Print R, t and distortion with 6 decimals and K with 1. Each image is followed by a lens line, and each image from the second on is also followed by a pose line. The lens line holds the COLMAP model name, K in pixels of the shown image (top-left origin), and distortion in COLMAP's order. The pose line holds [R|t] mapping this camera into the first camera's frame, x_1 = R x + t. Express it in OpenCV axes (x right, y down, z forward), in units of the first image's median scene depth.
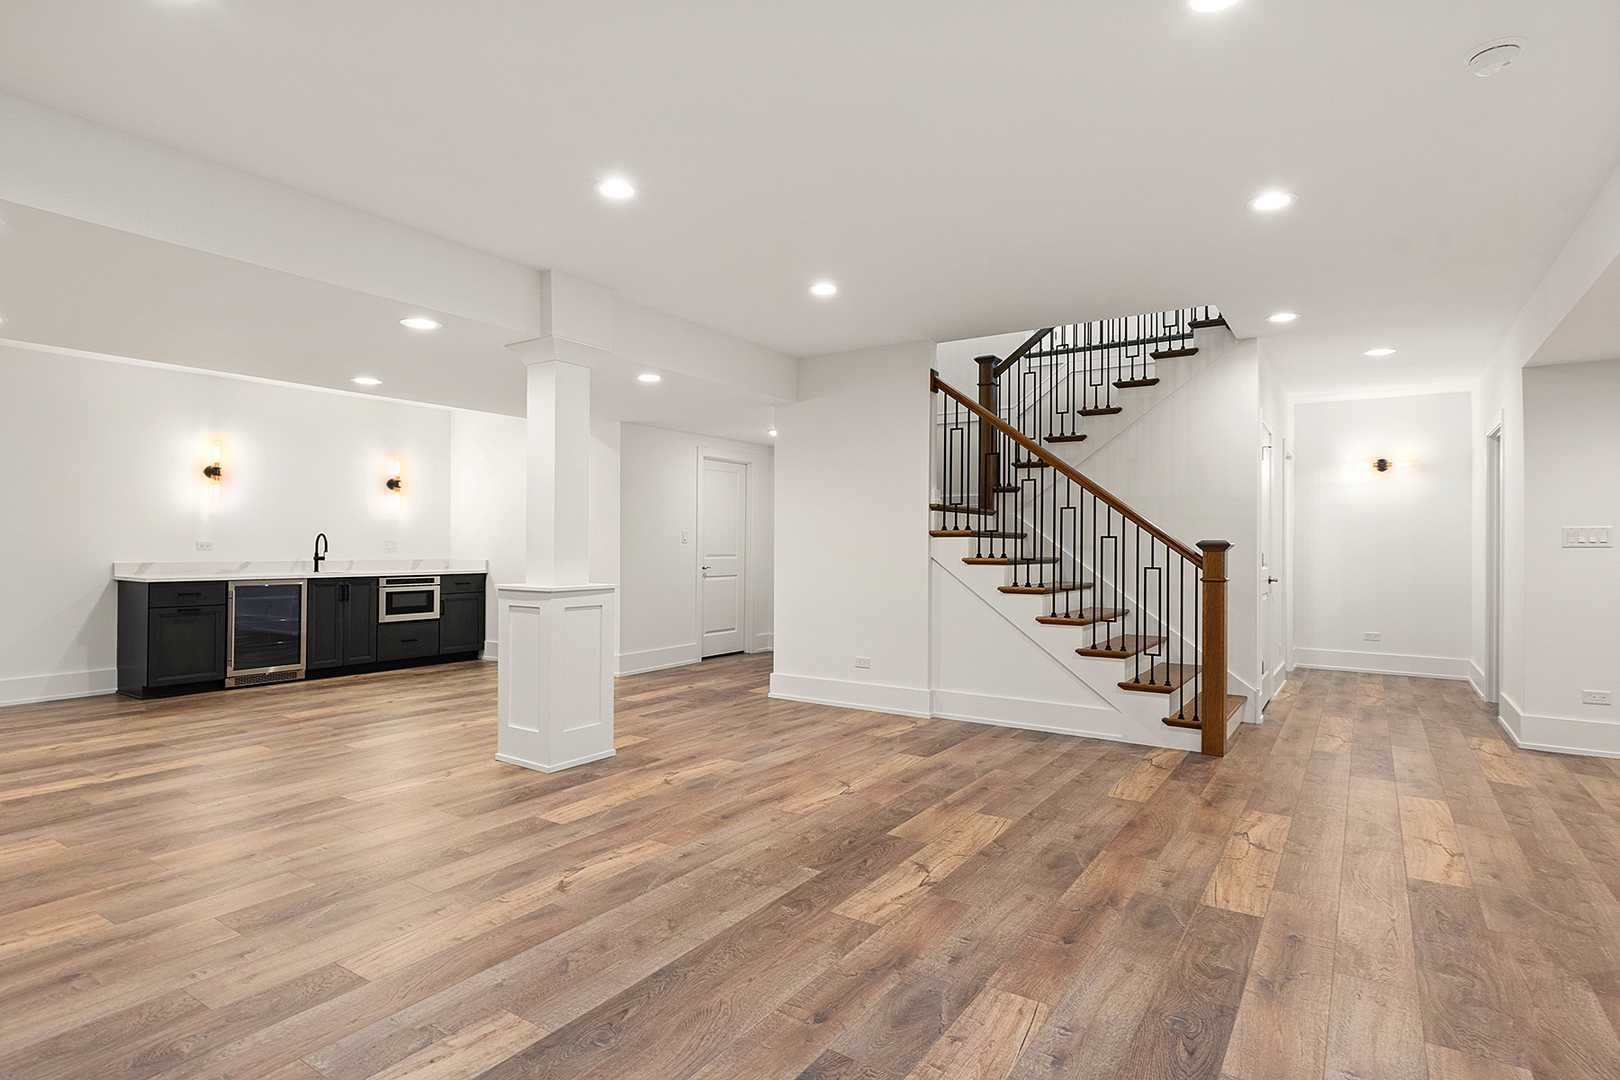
lens RADIAL K [[834.1, 0, 804.8], [0, 834.1, 548.6], [0, 0, 1]] dist [0.001830, 0.000017]
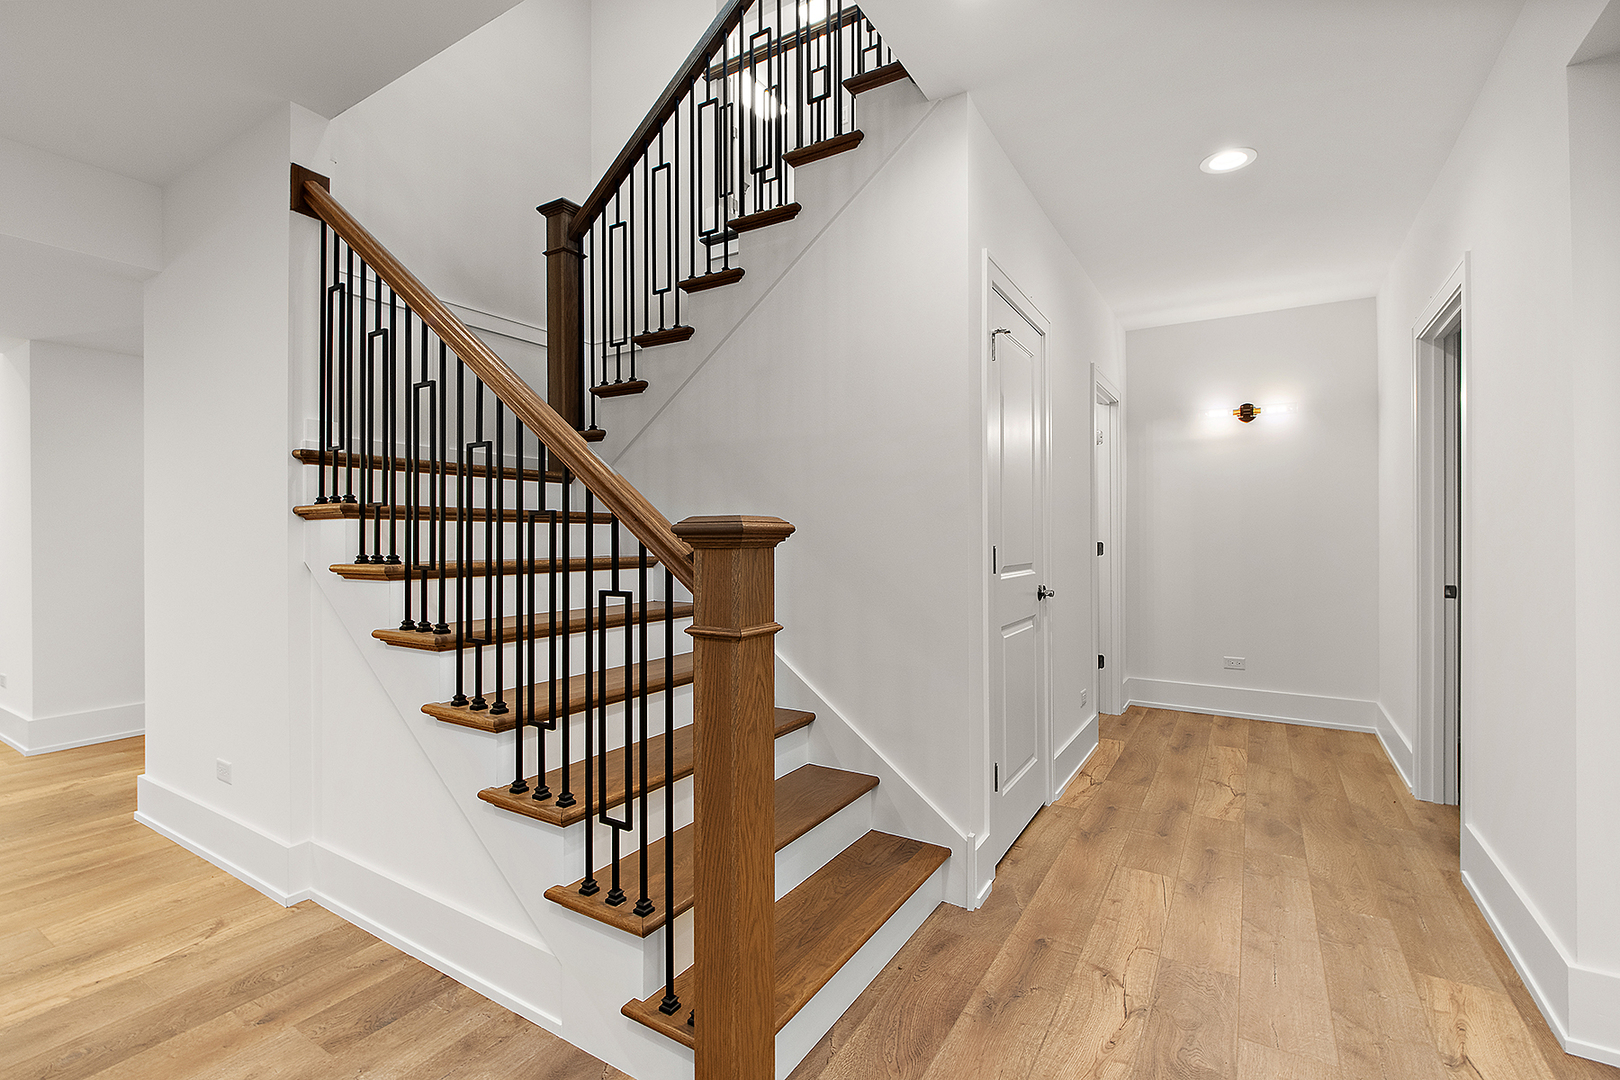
lens RADIAL K [[723.1, 0, 803.0], [0, 723.1, 541.2], [0, 0, 1]] dist [-0.002156, -0.000207]
pose [[0.999346, -0.010823, 0.034496, 0.361837], [0.010677, 0.999933, 0.004410, -0.000523], [-0.034542, -0.004039, 0.999395, 0.496313]]
